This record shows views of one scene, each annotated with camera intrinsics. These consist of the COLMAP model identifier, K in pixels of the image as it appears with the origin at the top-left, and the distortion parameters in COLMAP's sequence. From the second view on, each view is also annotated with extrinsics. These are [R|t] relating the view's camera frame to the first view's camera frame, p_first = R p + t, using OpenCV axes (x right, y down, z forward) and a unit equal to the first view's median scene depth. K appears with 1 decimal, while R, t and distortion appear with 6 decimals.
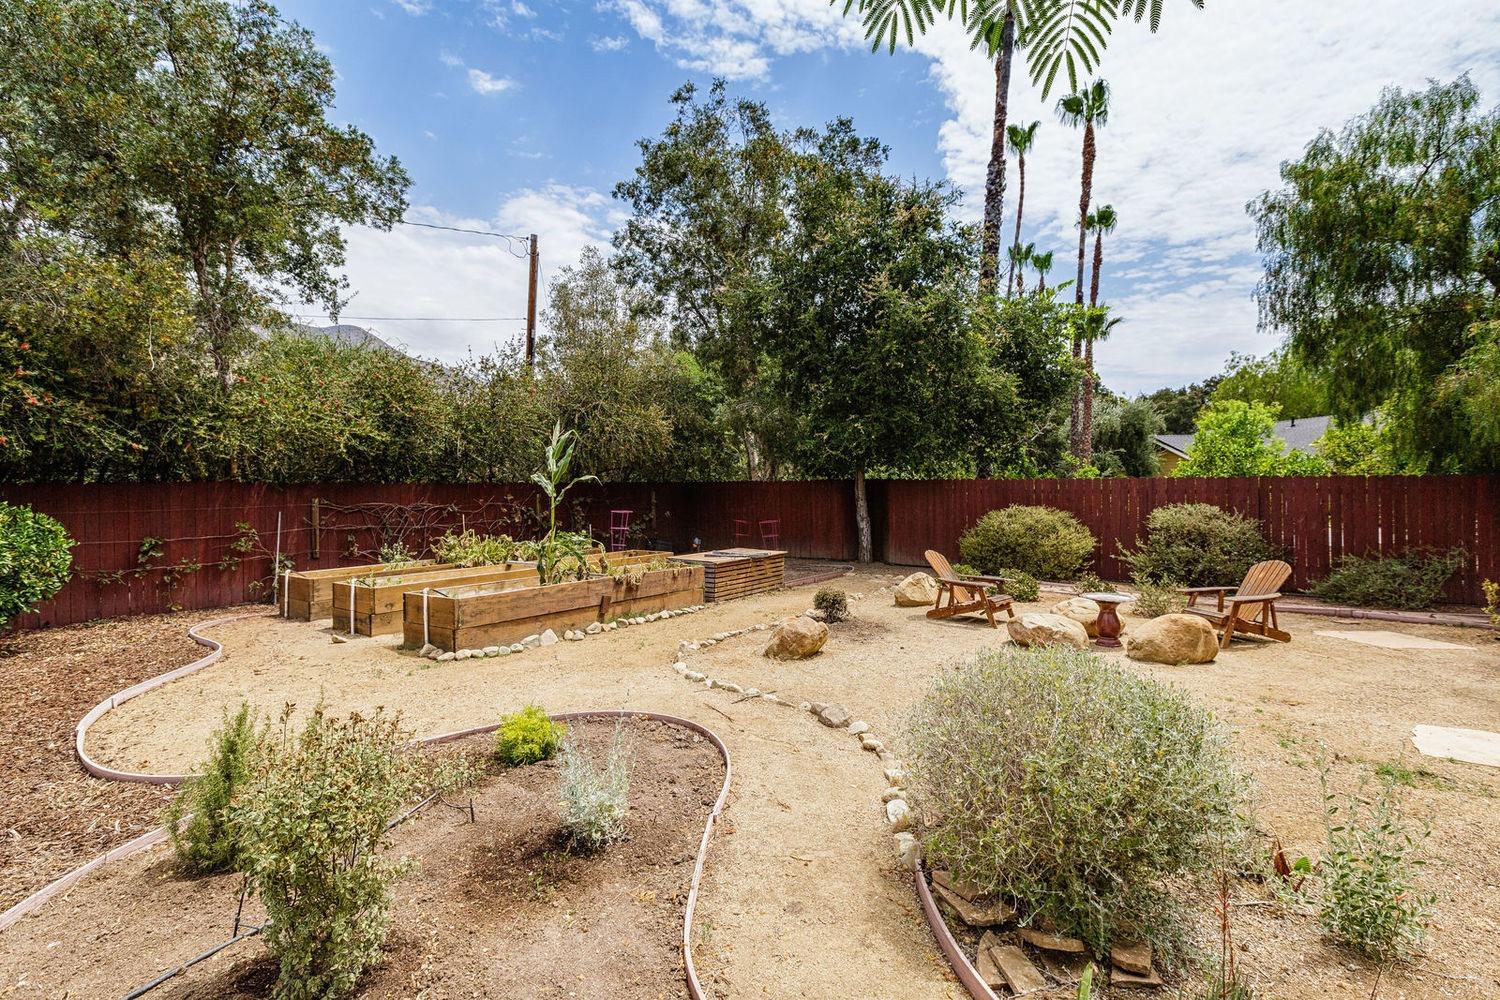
lens RADIAL K [[661.4, 0, 719.6], [0, 661.4, 500.5], [0, 0, 1]] dist [-0.011790, 0.000823]
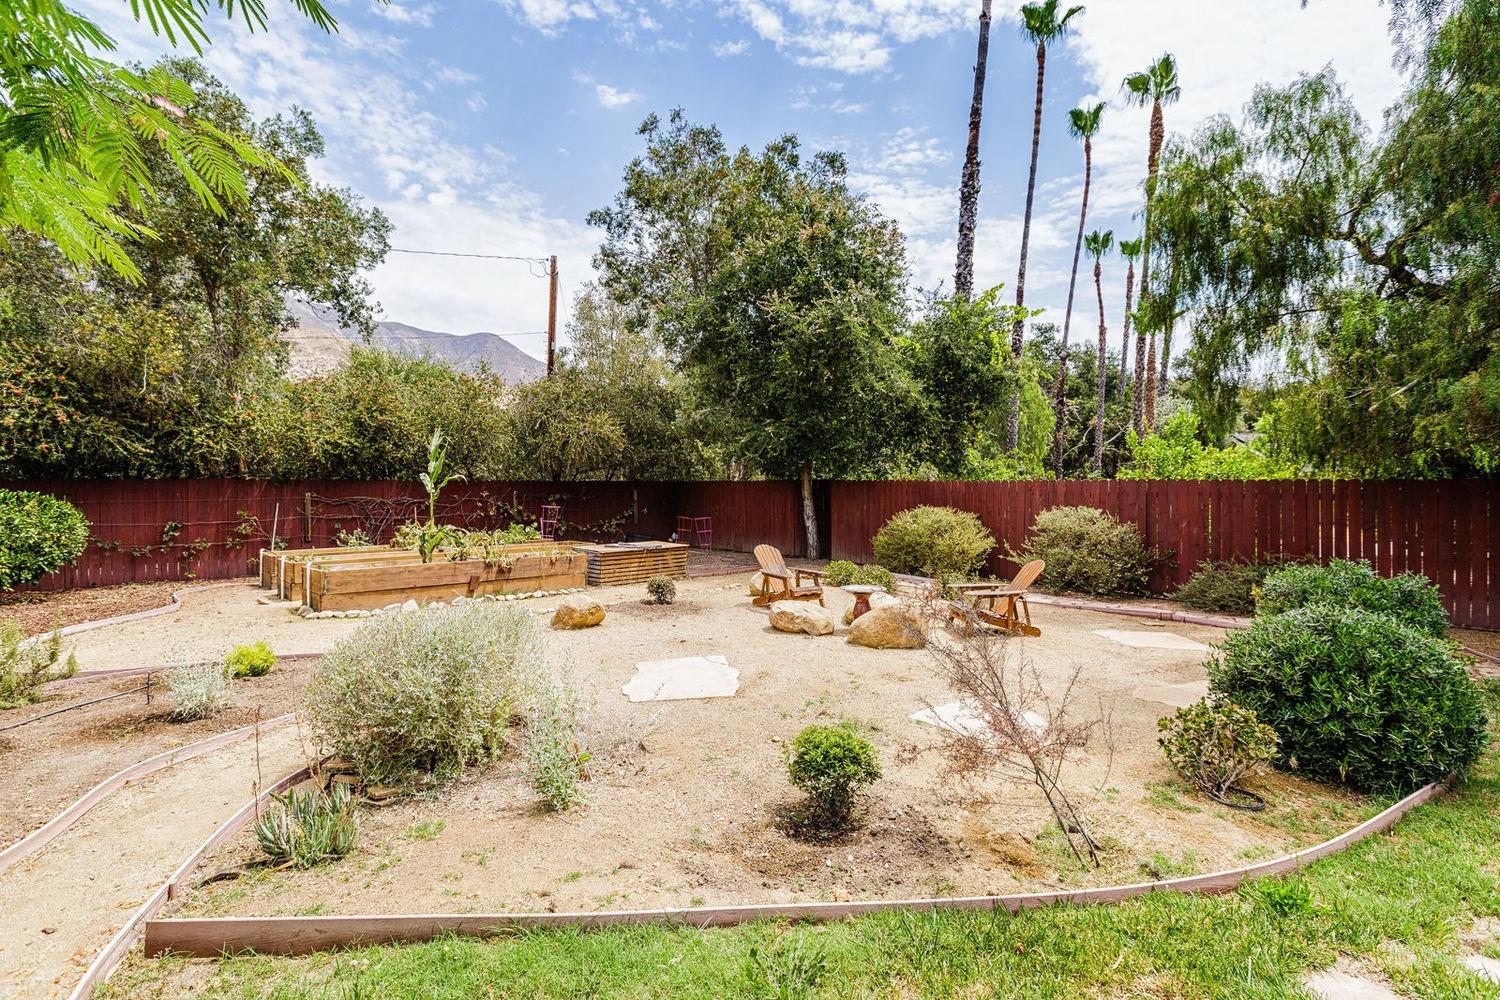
lens RADIAL K [[661.4, 0, 725.6], [0, 661.4, 500.7], [0, 0, 1]] dist [-0.011790, 0.000823]
pose [[0.986203, 0.011666, -0.165128, 0.344236], [-0.011513, 0.999932, 0.001883, 0.000942], [0.165138, 0.000044, 0.986270, -0.075828]]
